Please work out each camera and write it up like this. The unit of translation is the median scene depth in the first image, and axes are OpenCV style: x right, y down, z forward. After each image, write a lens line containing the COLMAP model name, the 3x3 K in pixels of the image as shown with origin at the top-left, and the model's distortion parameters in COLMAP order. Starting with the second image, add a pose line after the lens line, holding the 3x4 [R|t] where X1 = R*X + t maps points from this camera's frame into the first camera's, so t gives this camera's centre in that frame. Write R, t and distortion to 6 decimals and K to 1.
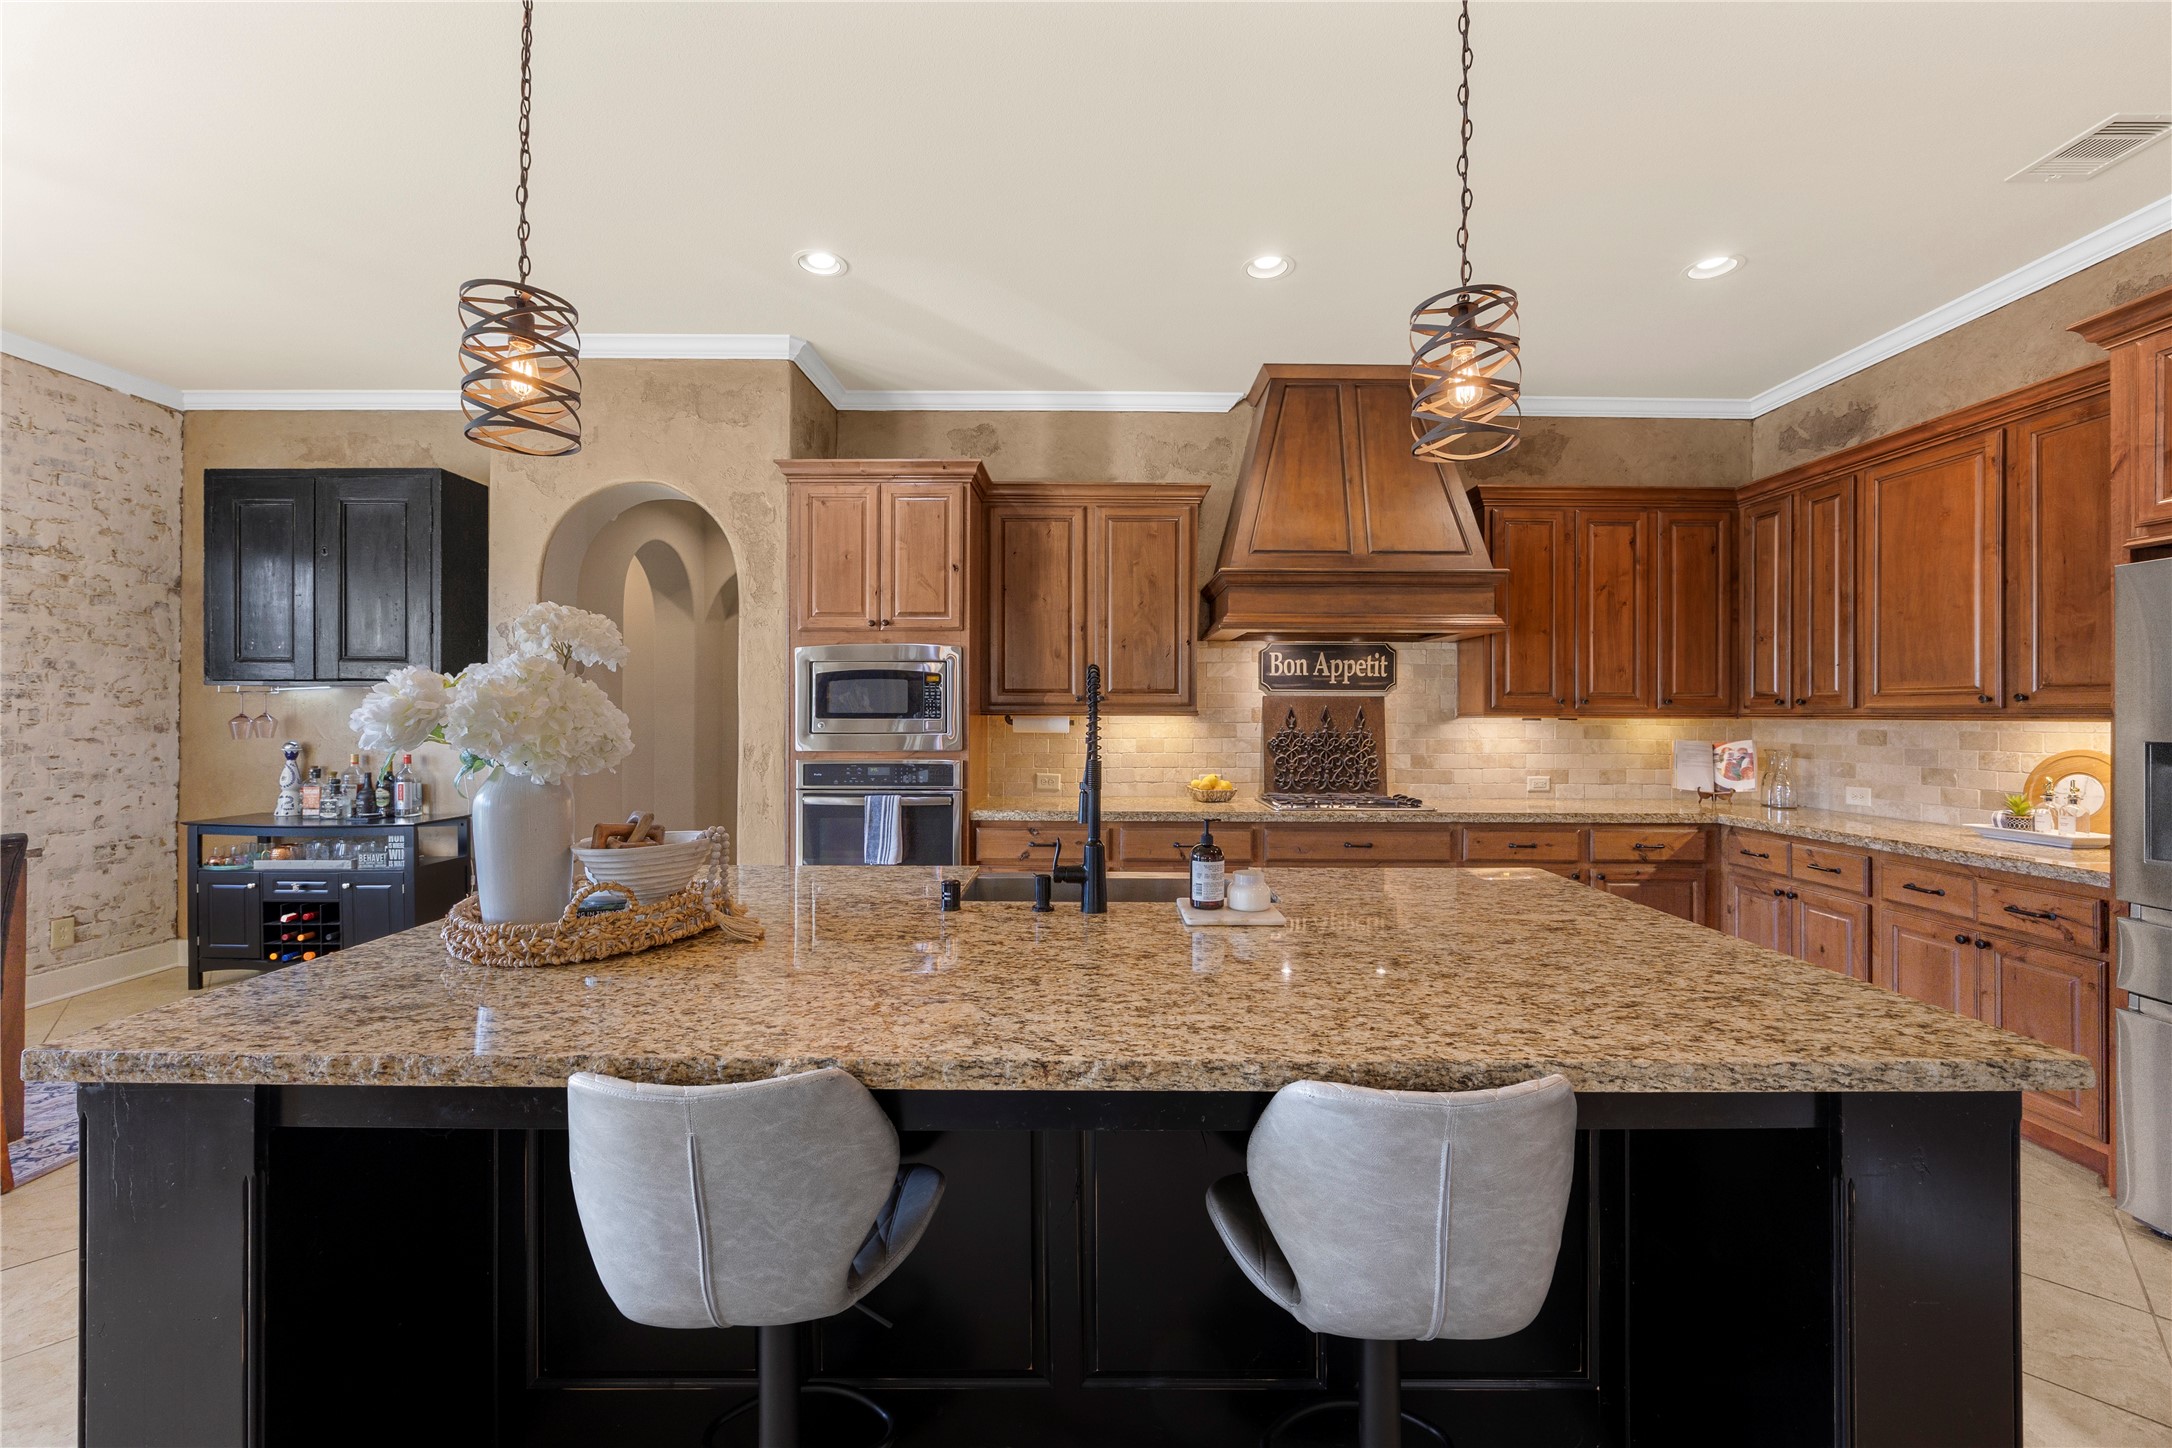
lens RADIAL K [[829.7, 0, 1063.9], [0, 829.7, 708.5], [0, 0, 1]] dist [-0.002868, -0.000272]
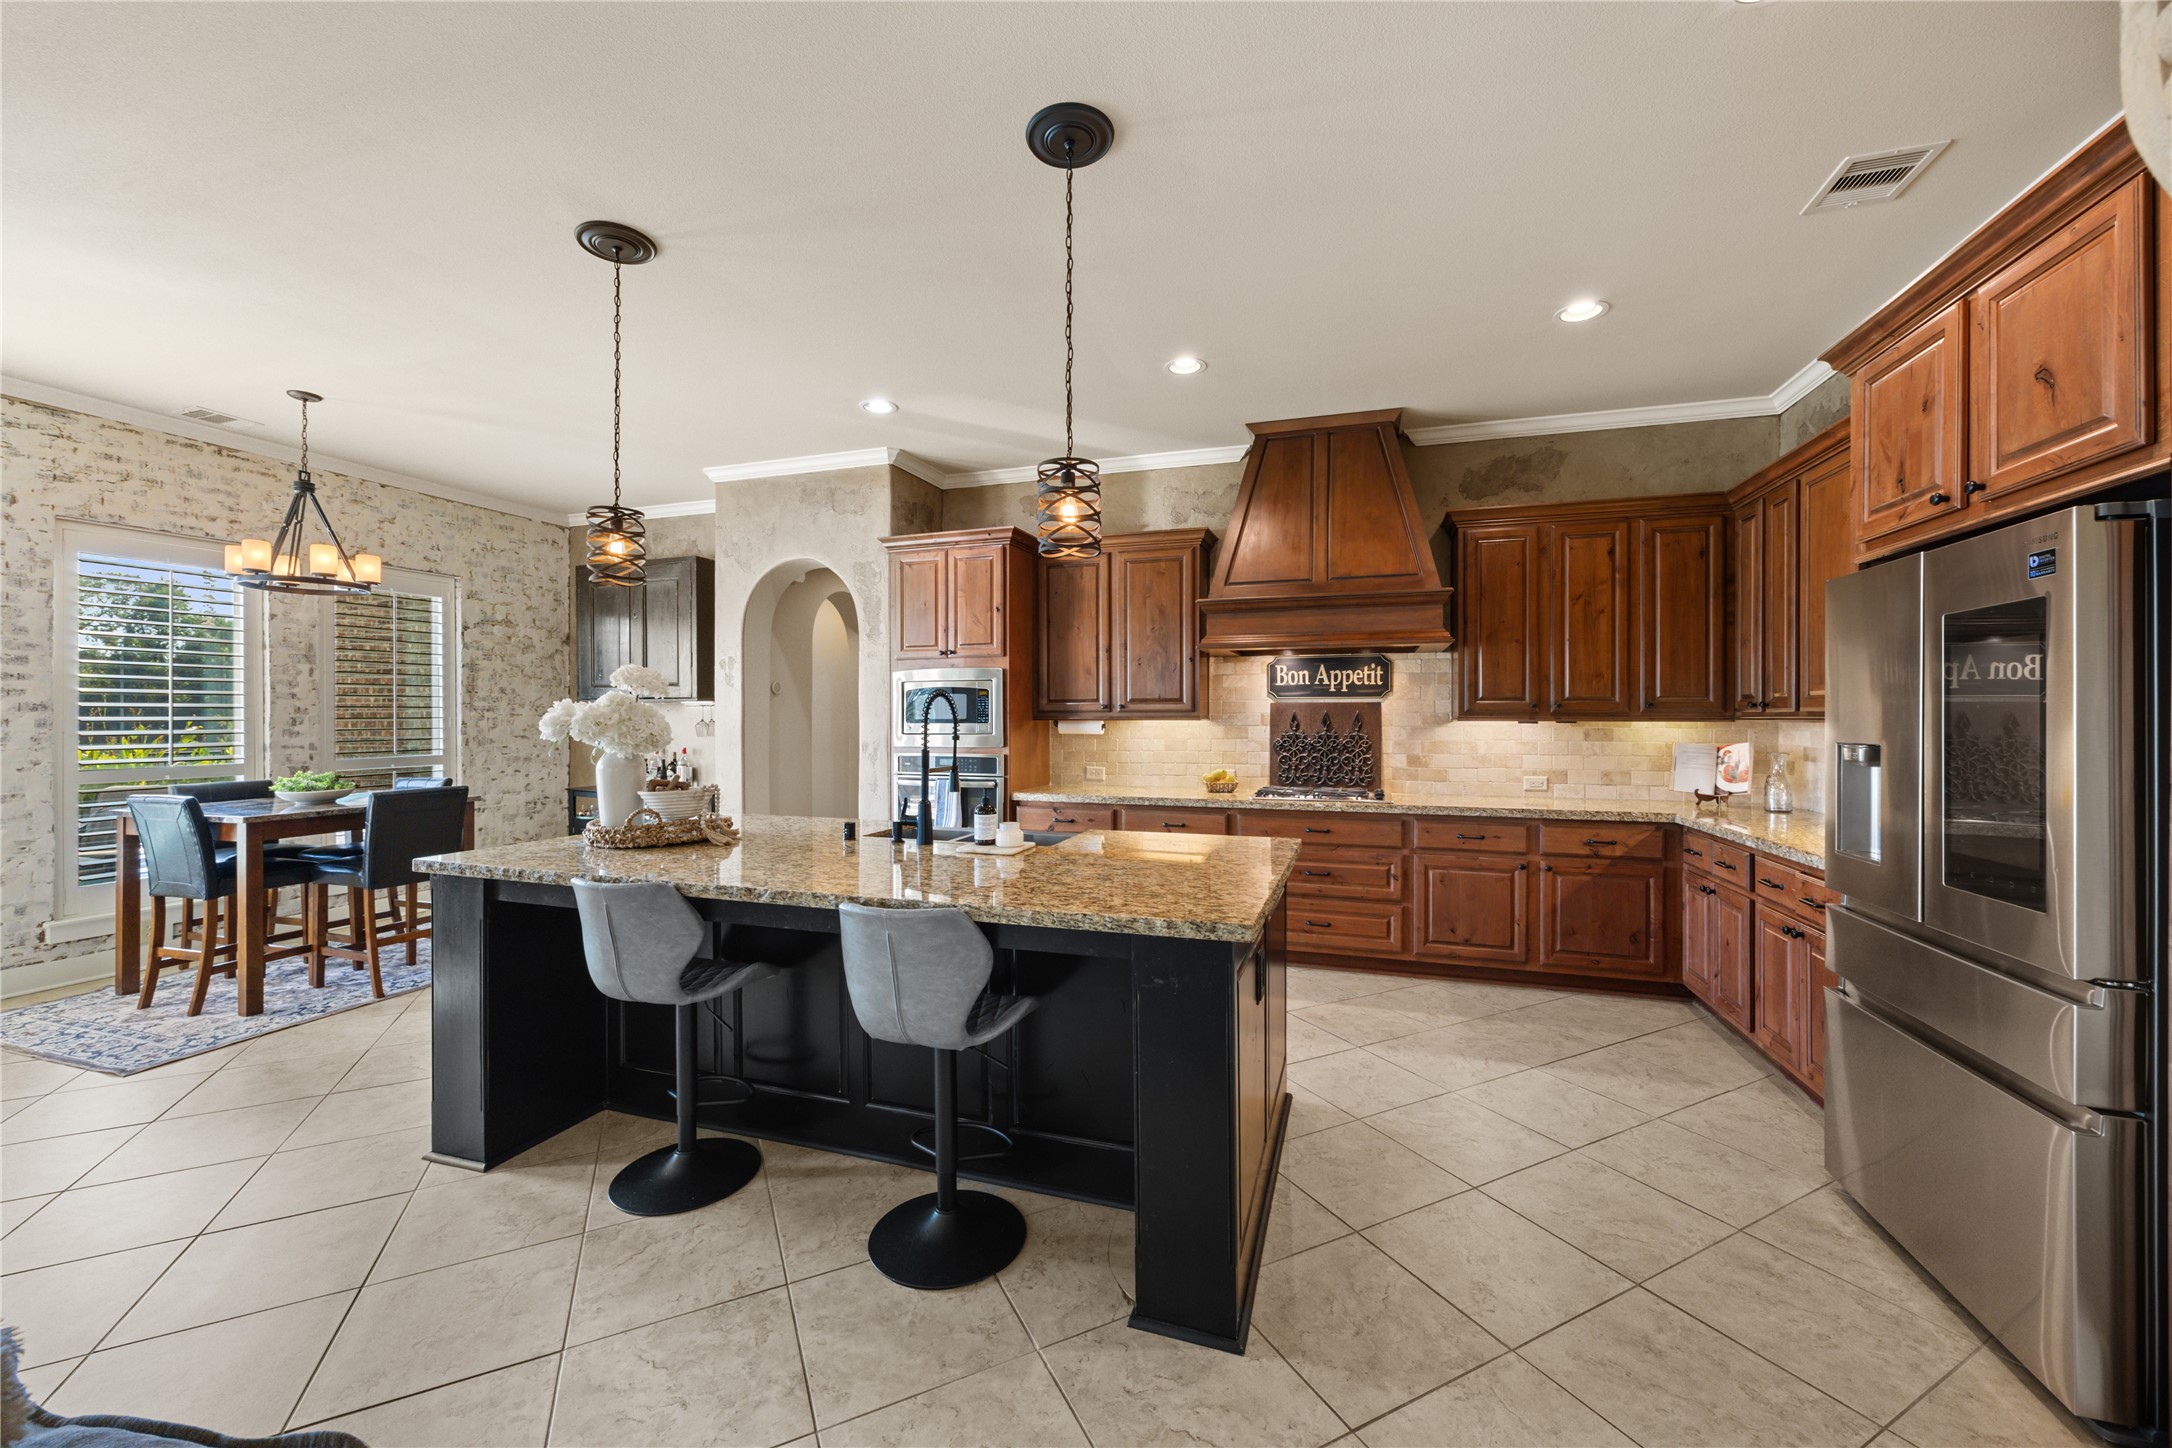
lens RADIAL K [[829.7, 0, 1083.3], [0, 829.7, 718.8], [0, 0, 1]] dist [-0.002868, -0.000272]
pose [[0.948783, -0.003298, -0.315911, 0.374574], [0.004931, 0.999978, 0.004369, 0.000976], [0.315890, -0.005703, 0.948779, -0.195275]]
